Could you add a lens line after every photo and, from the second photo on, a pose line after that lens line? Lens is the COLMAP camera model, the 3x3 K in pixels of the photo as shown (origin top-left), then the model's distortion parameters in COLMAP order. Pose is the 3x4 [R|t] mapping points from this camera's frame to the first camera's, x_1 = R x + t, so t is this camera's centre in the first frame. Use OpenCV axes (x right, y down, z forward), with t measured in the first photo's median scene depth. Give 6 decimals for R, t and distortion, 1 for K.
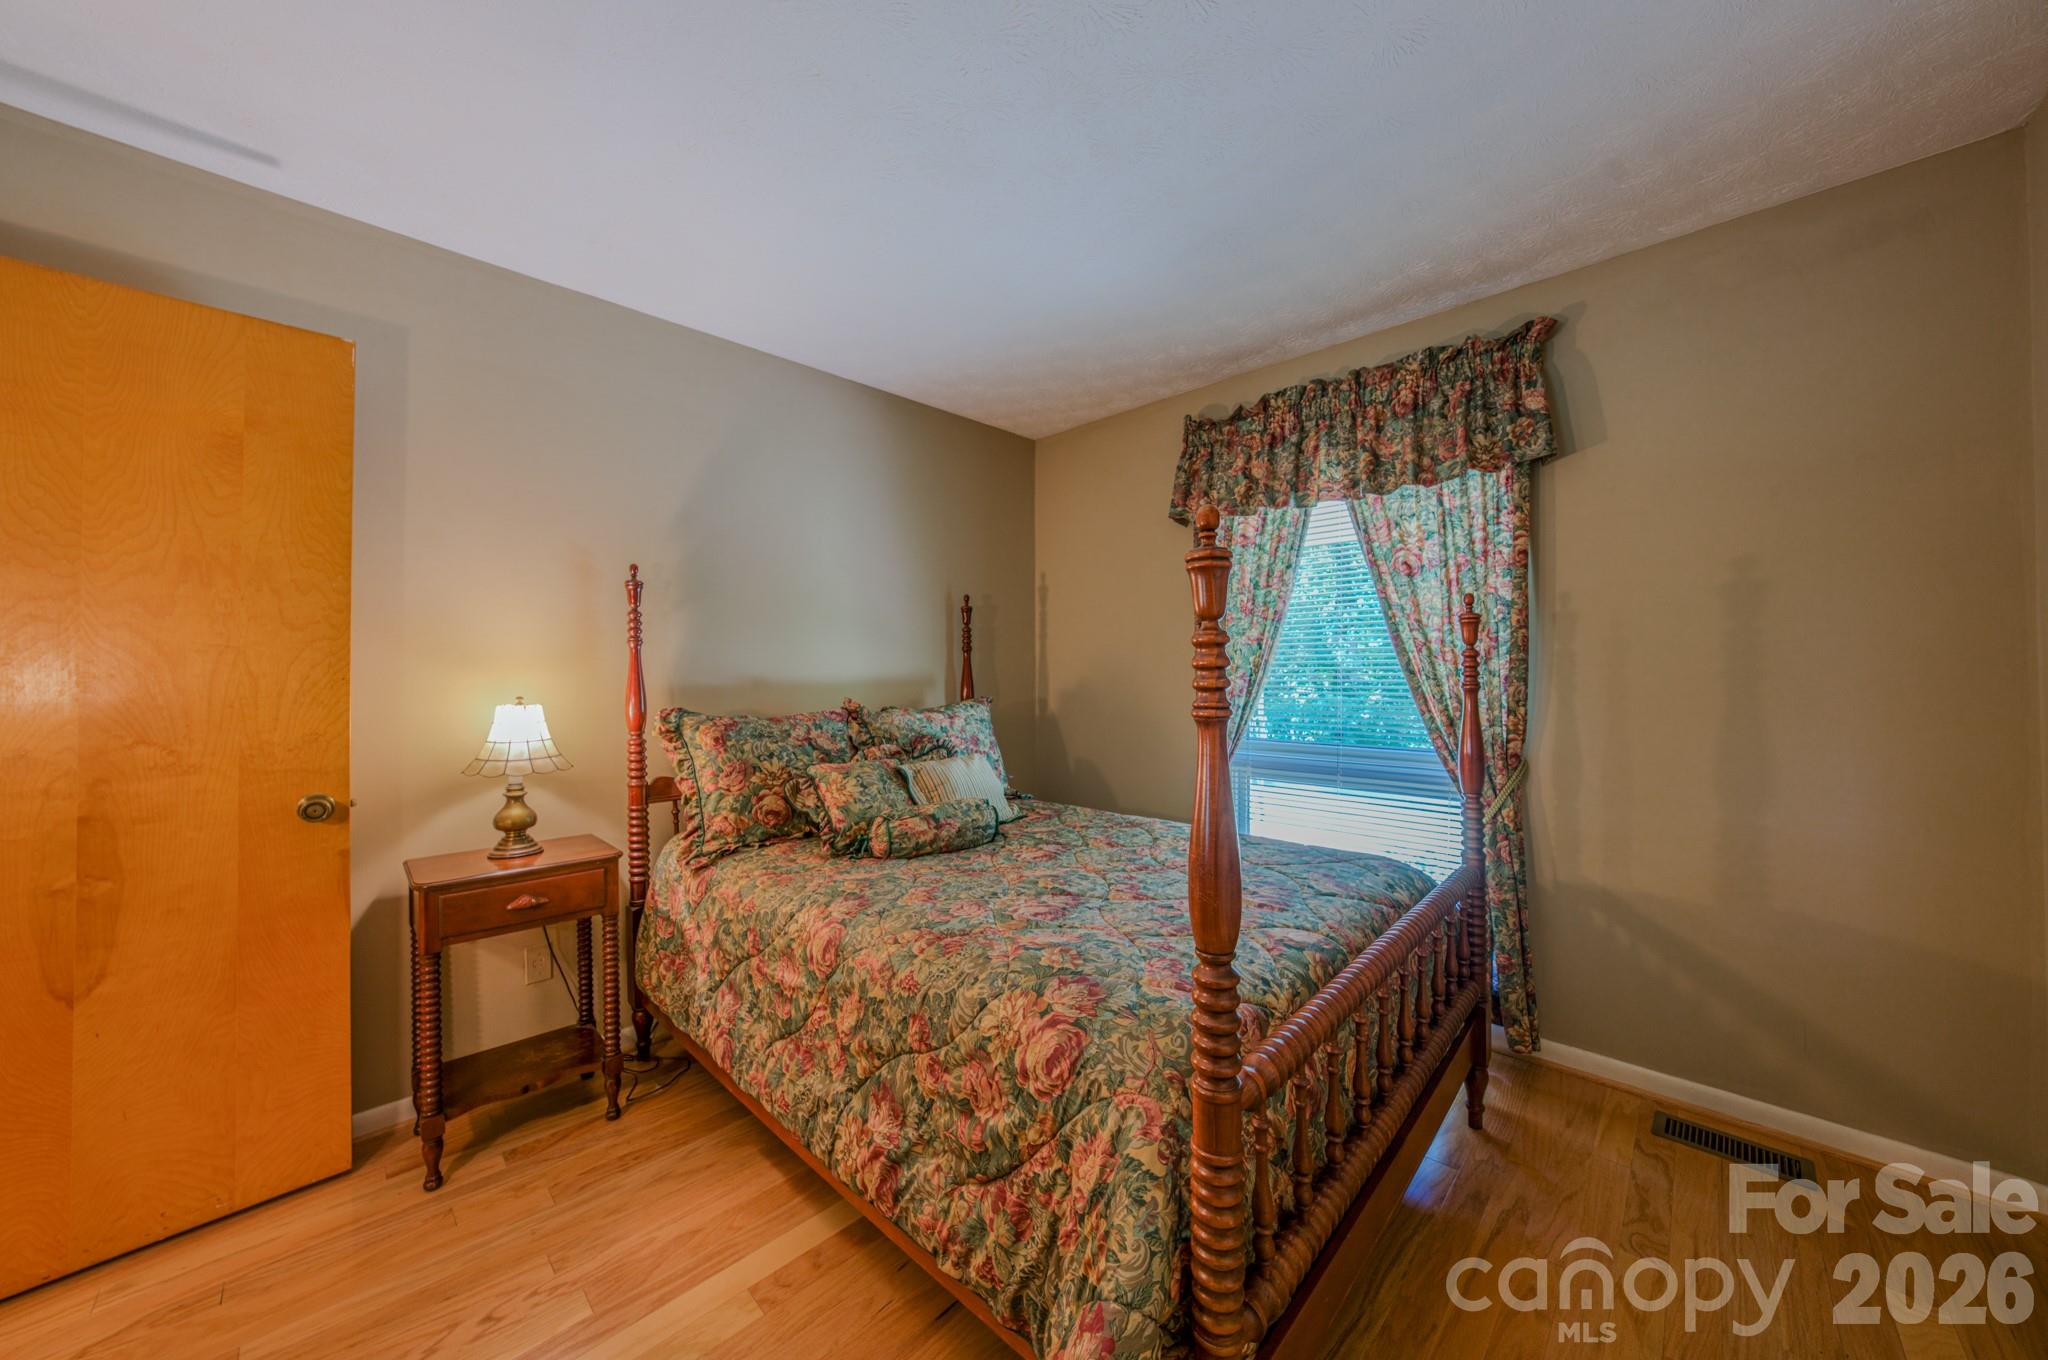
lens RADIAL K [[706.3, 0, 1026.4], [0, 706.3, 670.6], [0, 0, 1]] dist [-0.017990, 0.000250]
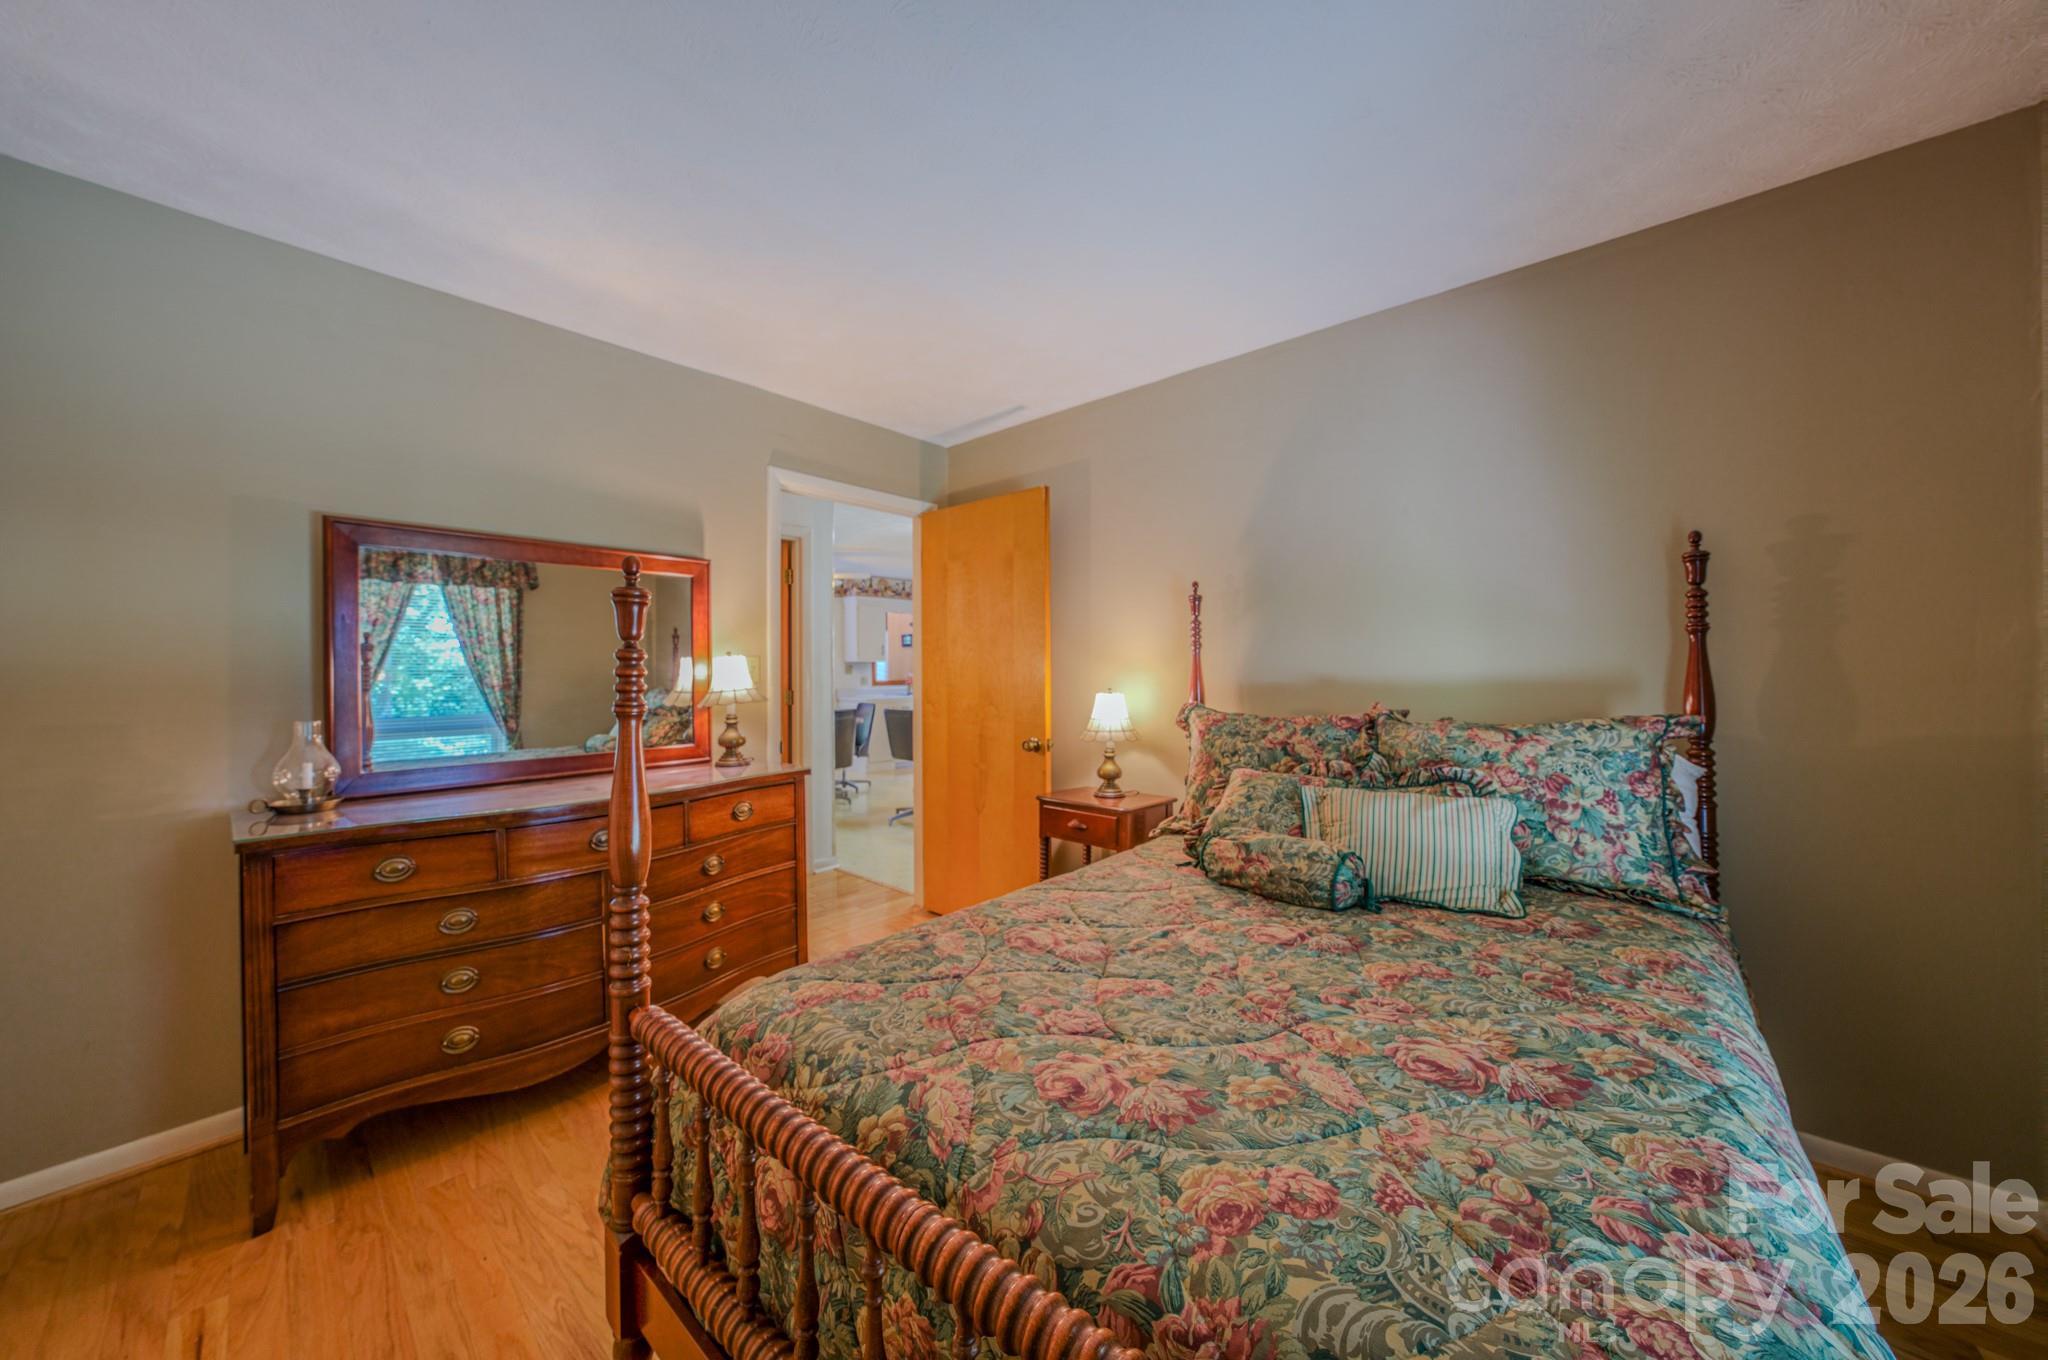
lens RADIAL K [[697.8, 0, 1022.0], [0, 697.8, 671.3], [0, 0, 1]] dist [-0.022123, 0.000377]
pose [[0.048302, 0.000921, -0.998832, 0.715157], [0.005758, 0.999983, 0.001200, -0.000821], [0.998816, -0.005809, 0.048296, 0.746834]]
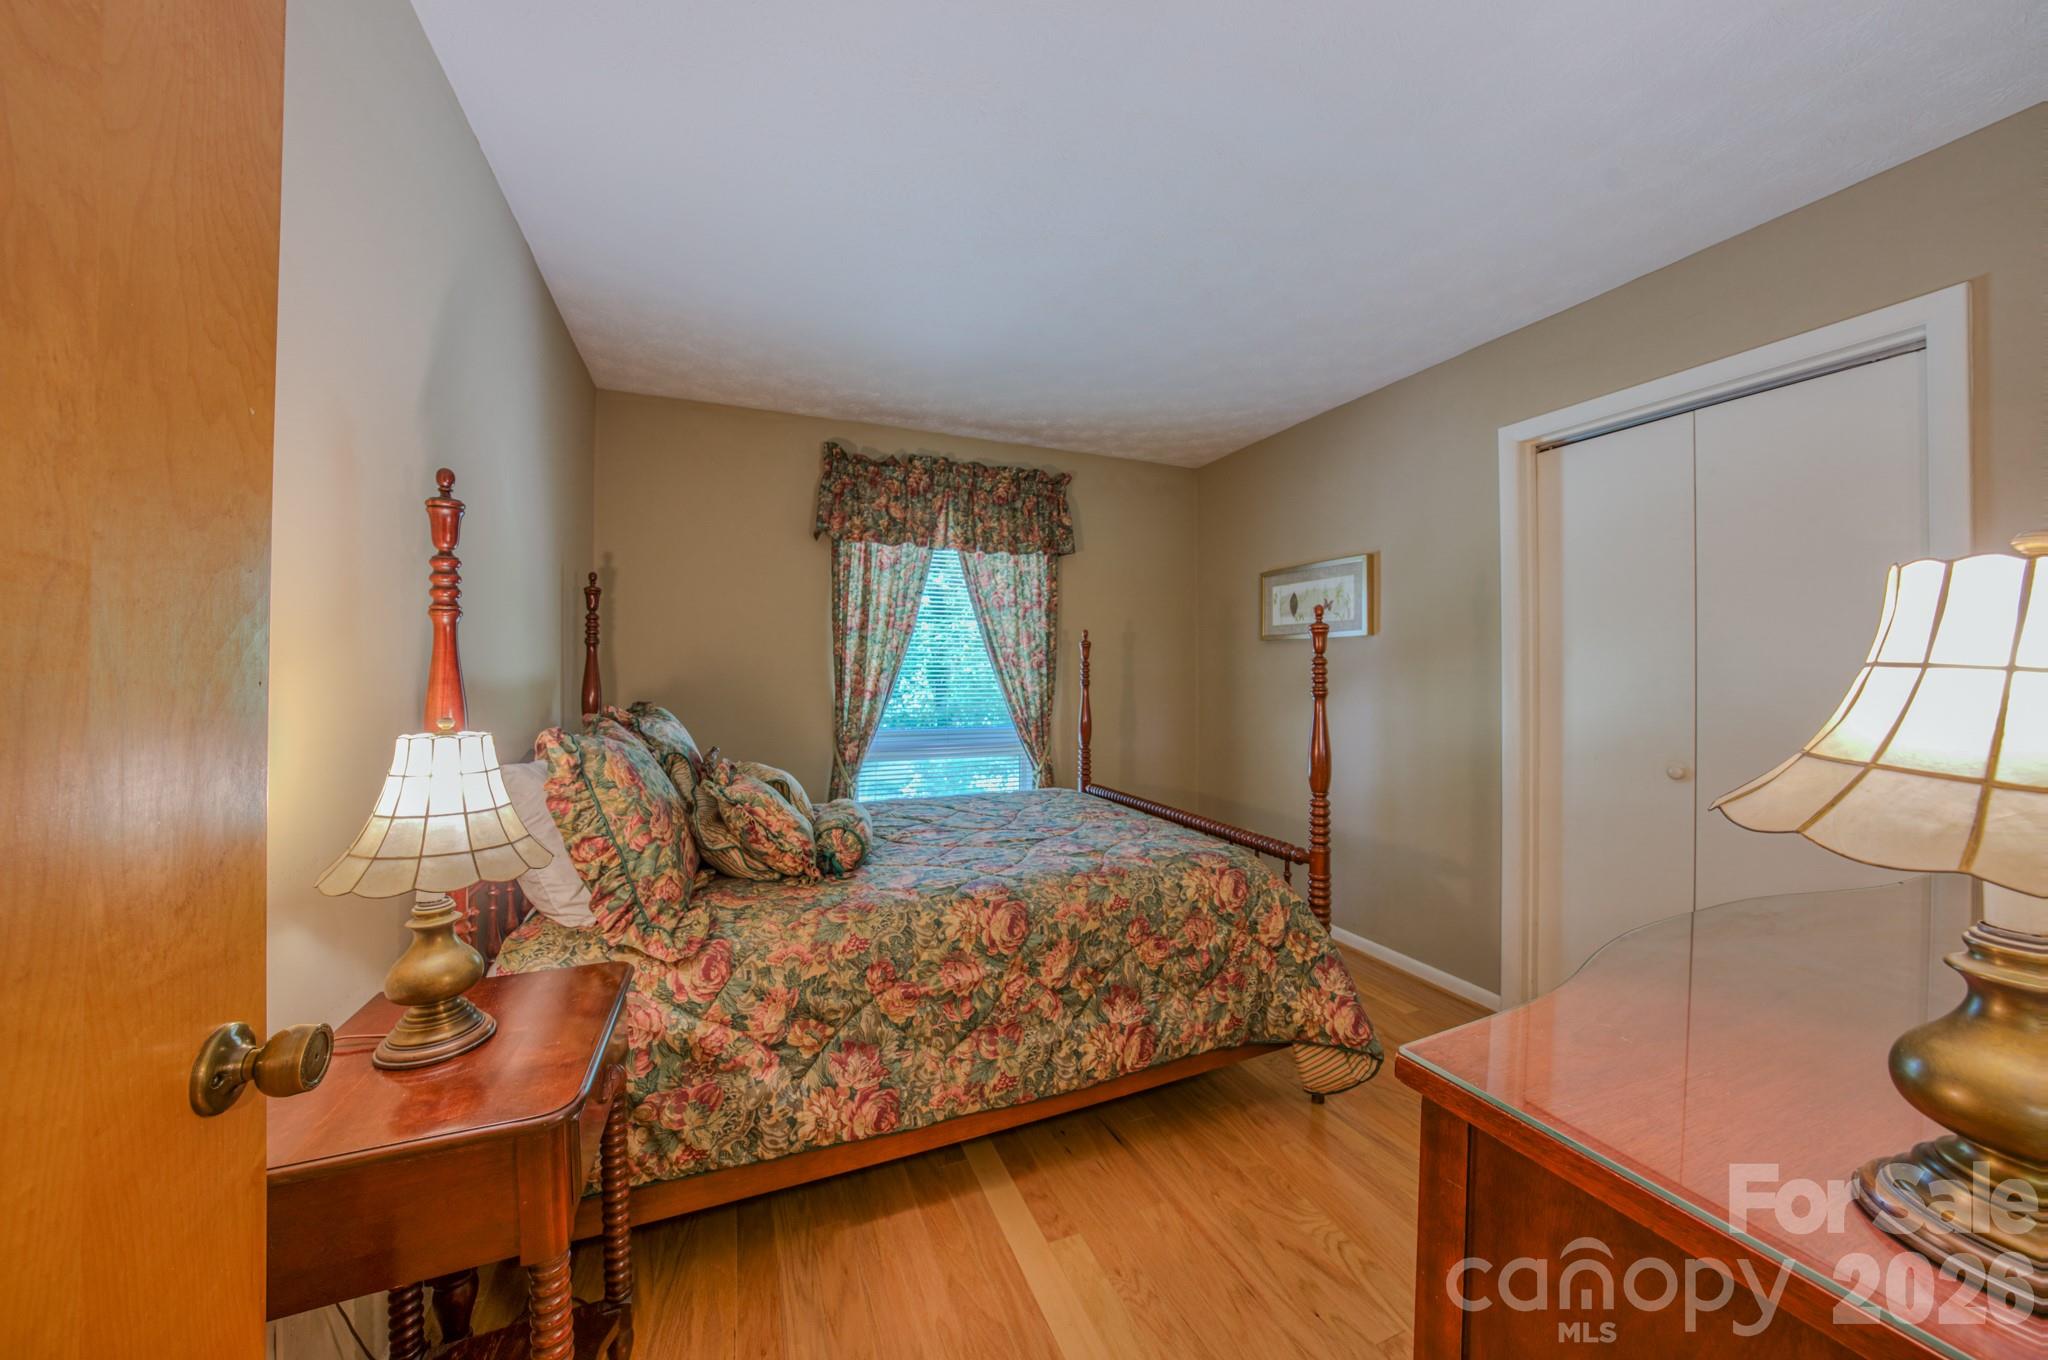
lens RADIAL K [[697.8, 0, 1022.0], [0, 697.8, 671.3], [0, 0, 1]] dist [-0.022123, 0.000377]
pose [[0.393294, 0.007856, 0.919379, -1.006432], [-0.007117, 0.999960, -0.005500, 0.004774], [-0.919385, -0.004380, 0.393334, 0.442825]]
